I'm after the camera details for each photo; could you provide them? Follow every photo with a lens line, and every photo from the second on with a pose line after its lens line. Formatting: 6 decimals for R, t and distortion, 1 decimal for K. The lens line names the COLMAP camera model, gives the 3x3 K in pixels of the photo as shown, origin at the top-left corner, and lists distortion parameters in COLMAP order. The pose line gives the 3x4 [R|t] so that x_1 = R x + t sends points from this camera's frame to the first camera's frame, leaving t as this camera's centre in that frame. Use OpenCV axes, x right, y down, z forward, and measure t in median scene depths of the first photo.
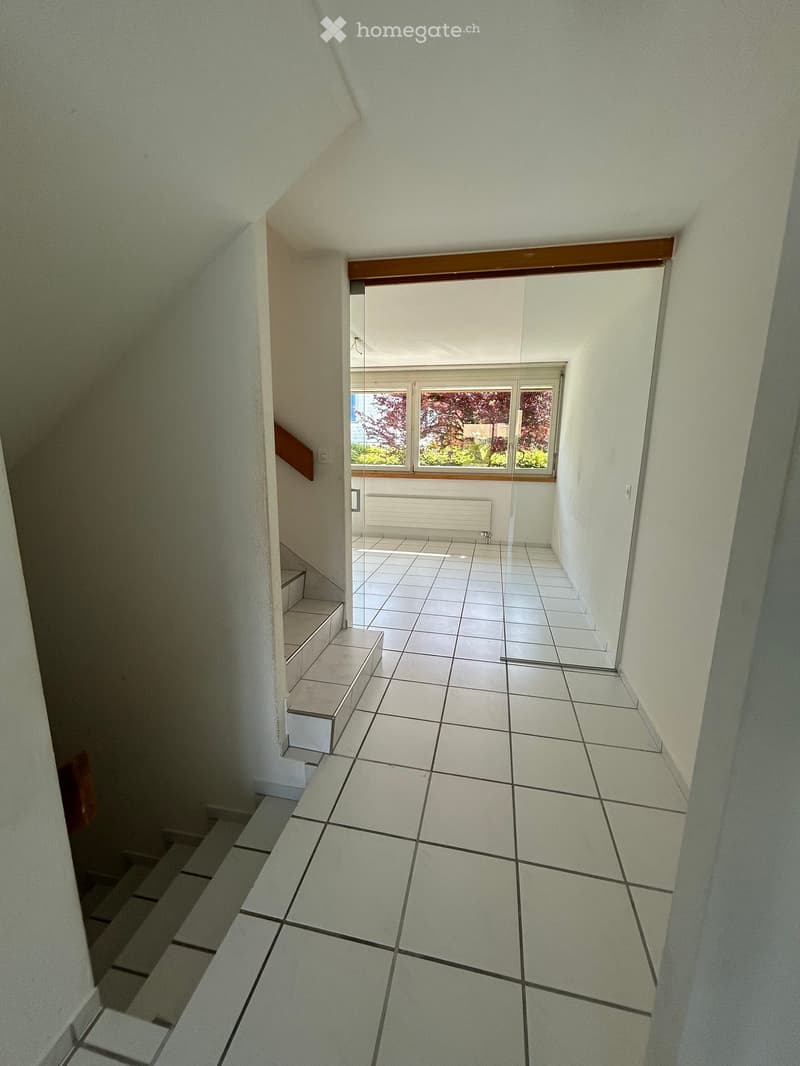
lens RADIAL K [[429.6, 0, 403.9], [0, 429.6, 527.4], [0, 0, 1]] dist [-0.008167, 0.001123]
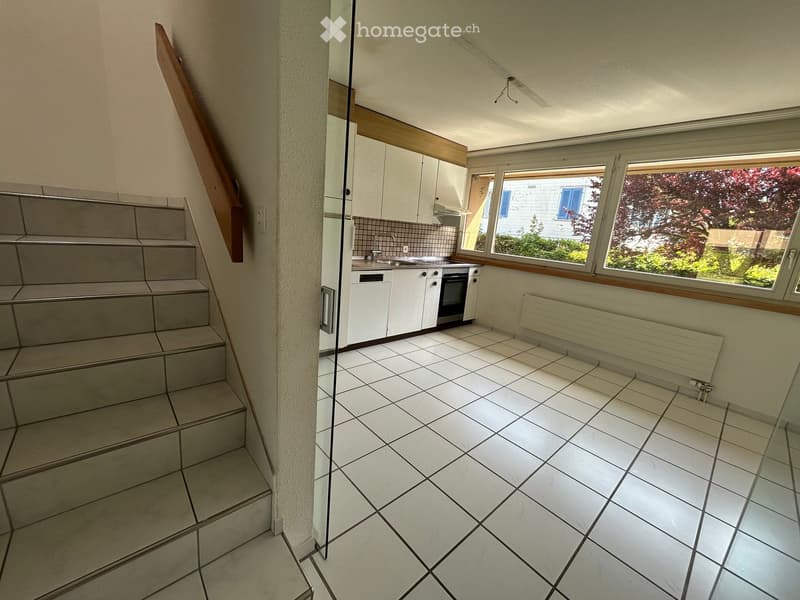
lens RADIAL K [[322.4, 0, 395.5], [0, 322.4, 301.8], [0, 0, 1]] dist [-0.008167, 0.001123]
pose [[0.797692, 0.182144, -0.574901, 0.038577], [-0.181156, 0.981644, 0.059652, -0.025633], [0.575213, 0.056563, 0.816045, 0.164591]]
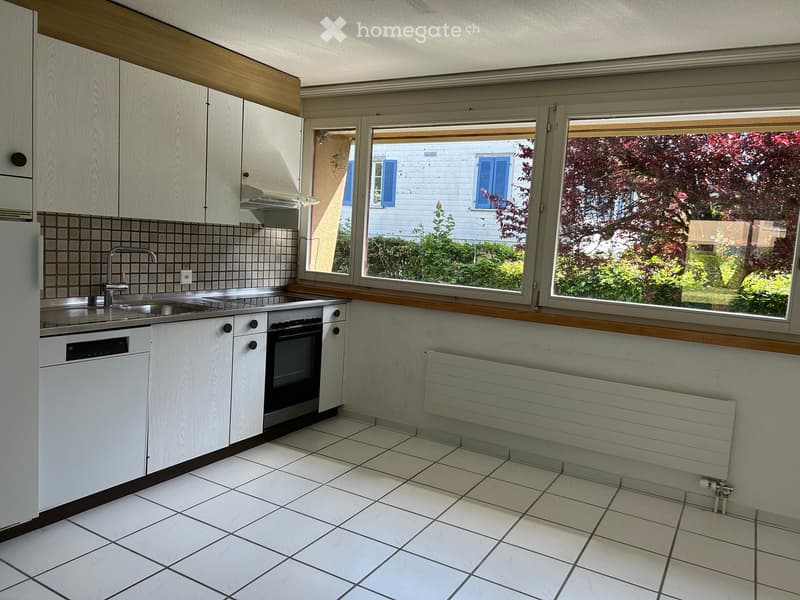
lens RADIAL K [[606.0, 0, 401.1], [0, 606.0, 303.2], [0, 0, 1]] dist [0.026751, -0.032496]
pose [[0.949454, 0.073540, -0.305171, 0.038680], [-0.102991, 0.991335, -0.081539, -0.035139], [0.296530, 0.108847, 0.948800, 0.188555]]
